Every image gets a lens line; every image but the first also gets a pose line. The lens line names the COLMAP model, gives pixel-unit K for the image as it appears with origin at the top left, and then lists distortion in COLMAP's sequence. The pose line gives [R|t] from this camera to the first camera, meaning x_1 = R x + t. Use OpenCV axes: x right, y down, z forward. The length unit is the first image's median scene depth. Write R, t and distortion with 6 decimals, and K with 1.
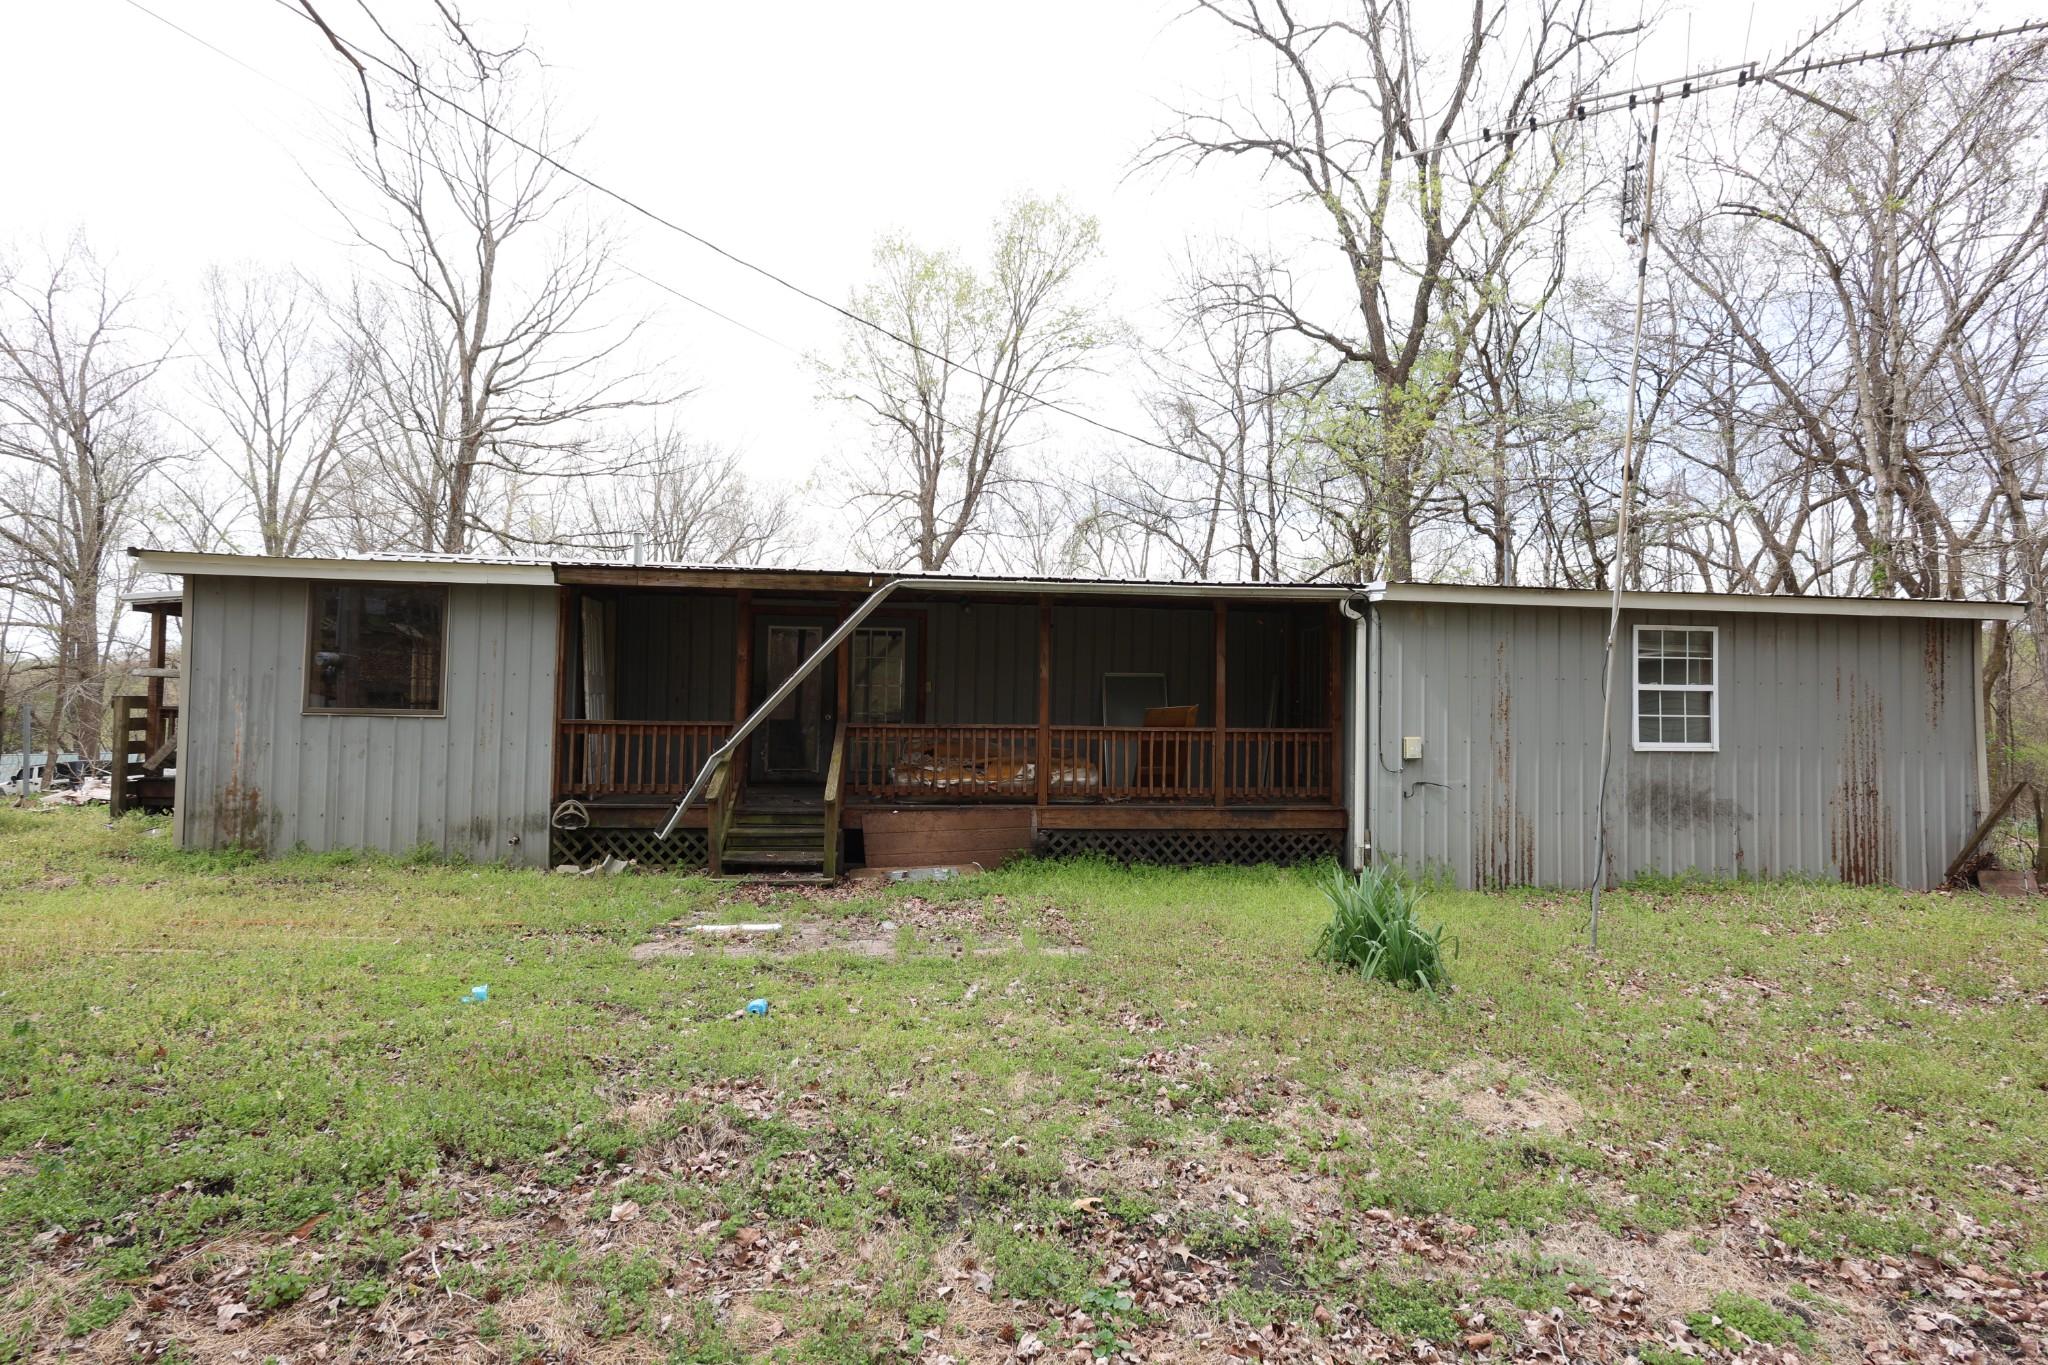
lens RADIAL K [[891.9, 0, 1024.0], [0, 891.9, 682.5], [0, 0, 1]] dist [0.001105, 0.000649]
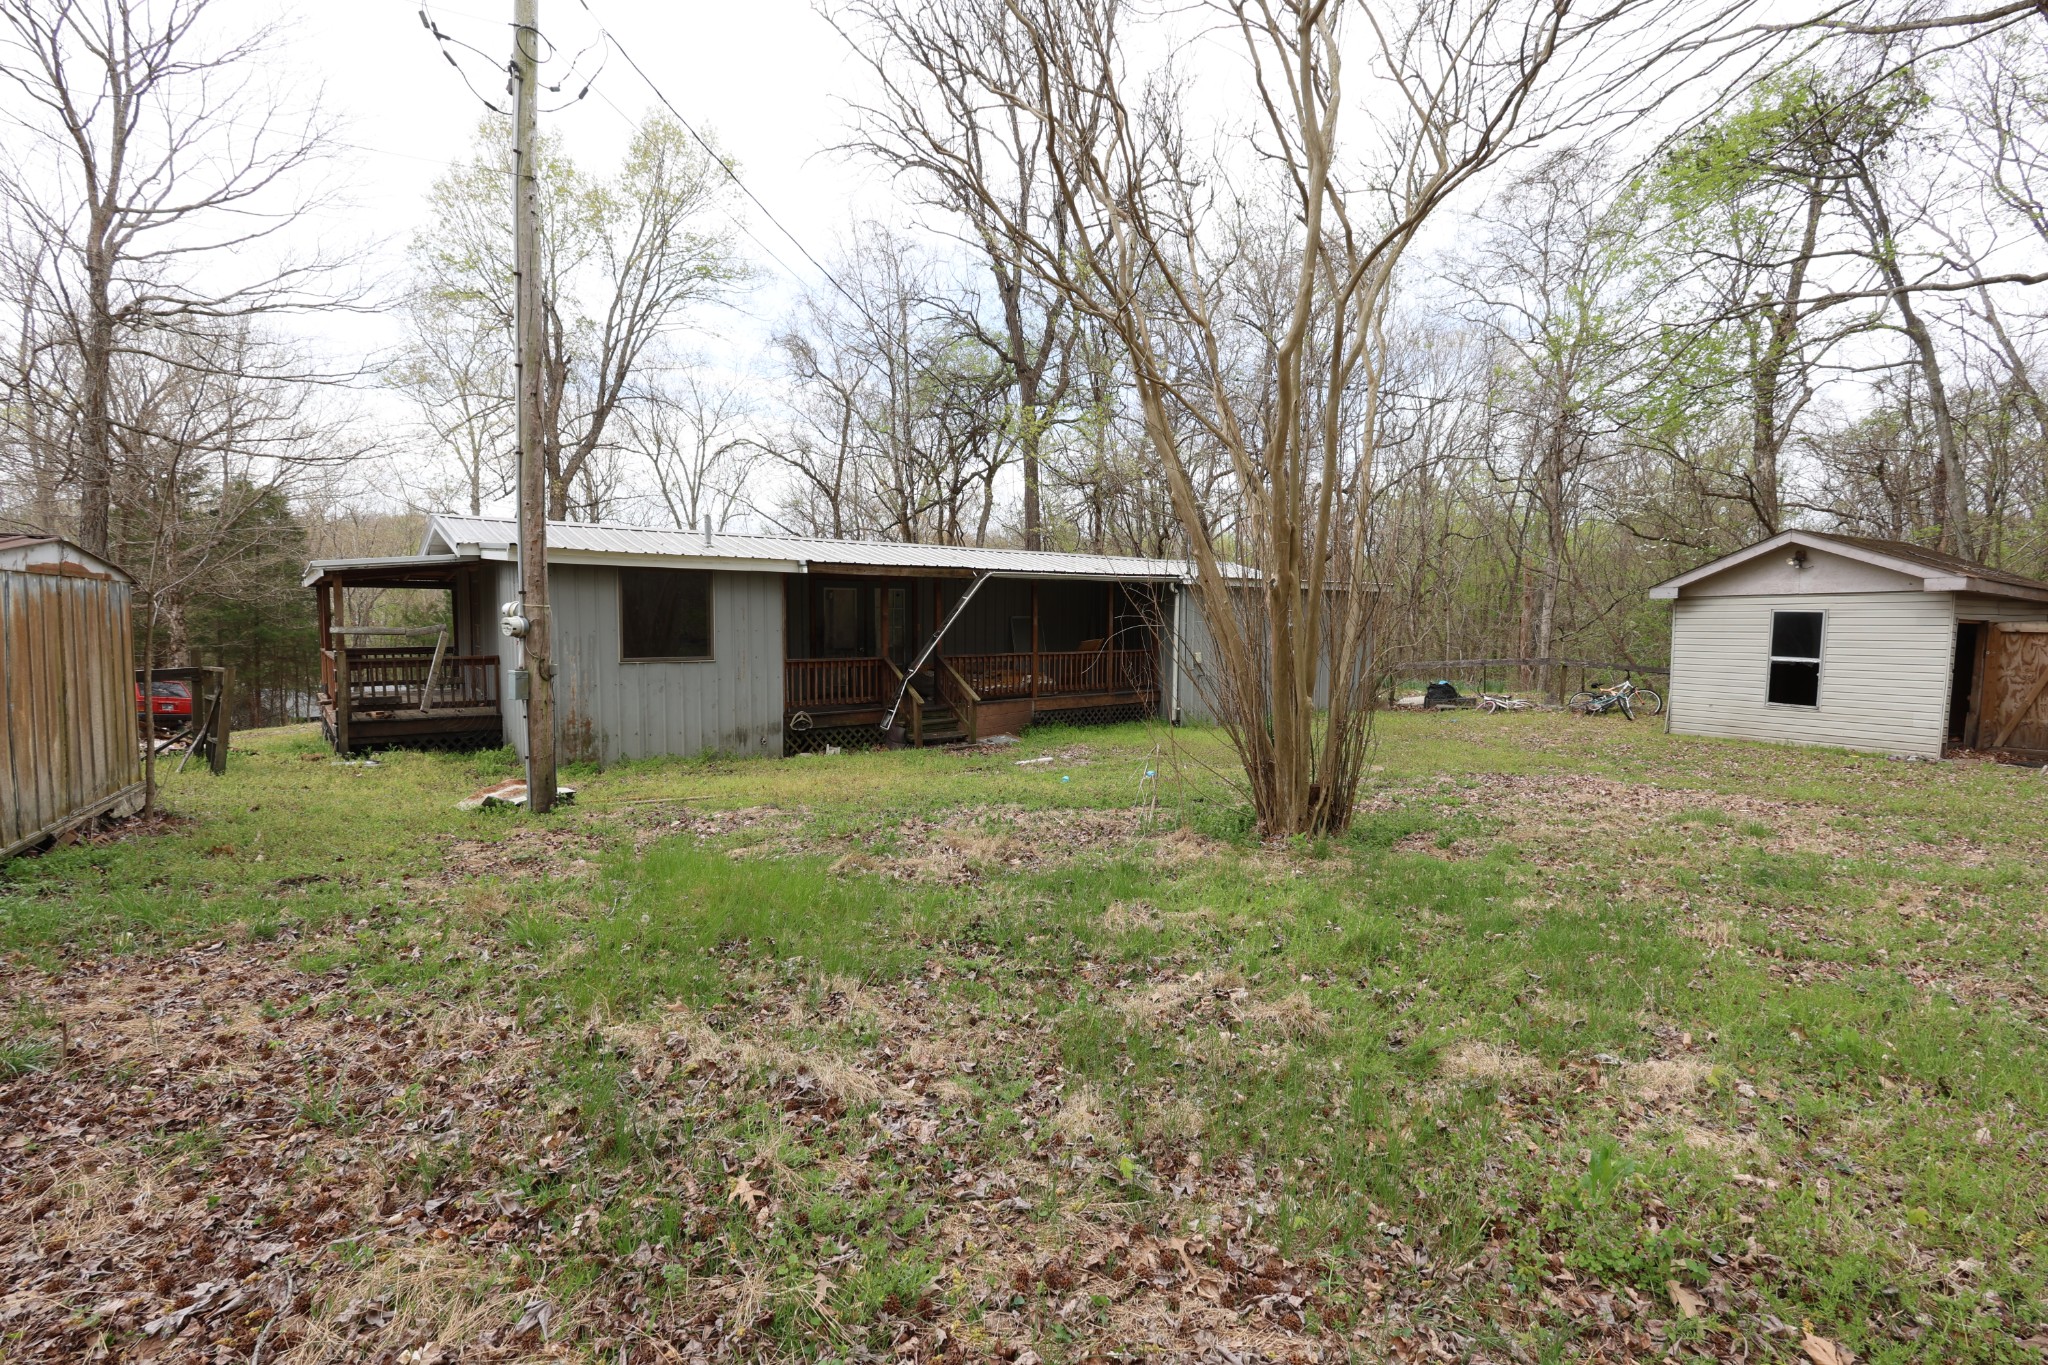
lens RADIAL K [[891.9, 0, 1024.0], [0, 891.9, 682.5], [0, 0, 1]] dist [0.001105, 0.000649]
pose [[0.849074, -0.050386, 0.525866, -0.956365], [-0.006327, 0.994400, 0.105494, -0.081800], [-0.528236, -0.092899, 0.844000, -0.490629]]
